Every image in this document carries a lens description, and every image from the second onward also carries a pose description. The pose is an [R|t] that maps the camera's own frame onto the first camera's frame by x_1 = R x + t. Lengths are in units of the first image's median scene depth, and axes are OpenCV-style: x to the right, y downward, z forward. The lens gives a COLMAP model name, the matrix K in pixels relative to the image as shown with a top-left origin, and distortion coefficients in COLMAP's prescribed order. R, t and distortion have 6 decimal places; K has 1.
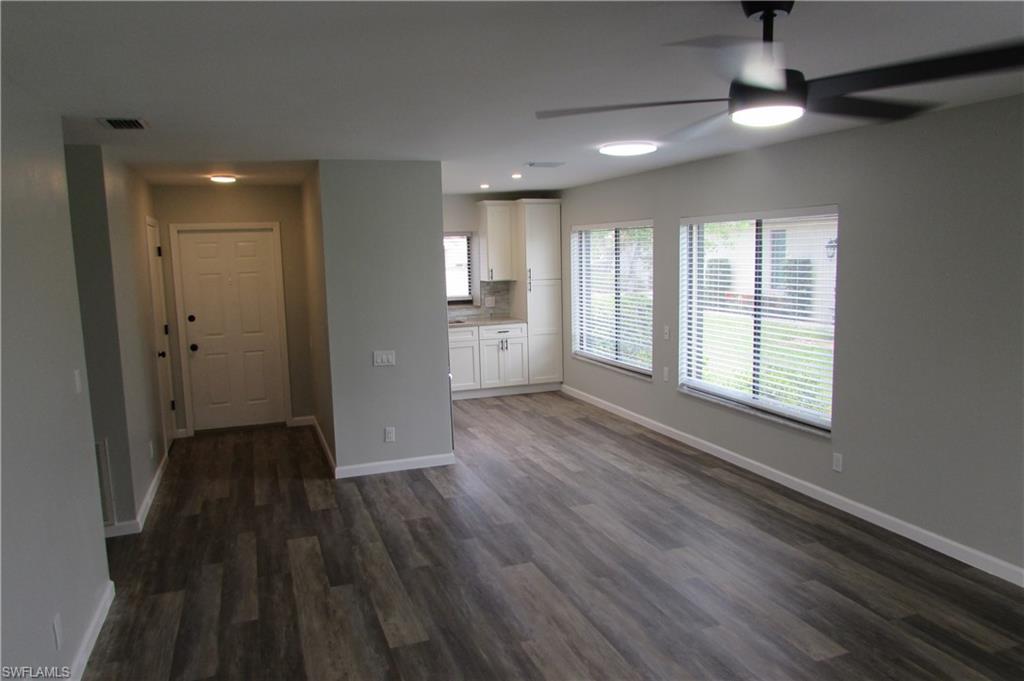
lens RADIAL K [[723.2, 0, 517.5], [0, 723.2, 342.7], [0, 0, 1]] dist [-0.036019, 0.011050]
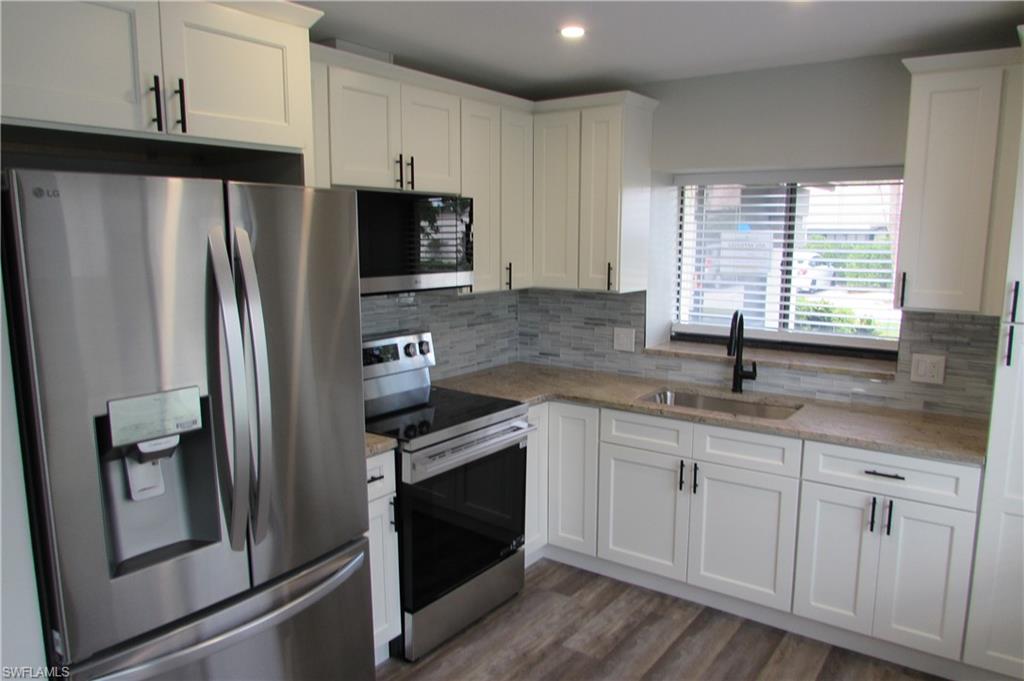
lens RADIAL K [[723.2, 0, 512.9], [0, 723.2, 347.9], [0, 0, 1]] dist [-0.036019, 0.011050]
pose [[0.558447, 0.155994, -0.814741, 0.226605], [-0.120778, 0.986984, 0.106188, -0.139489], [0.820701, 0.039102, 0.570019, 1.154537]]
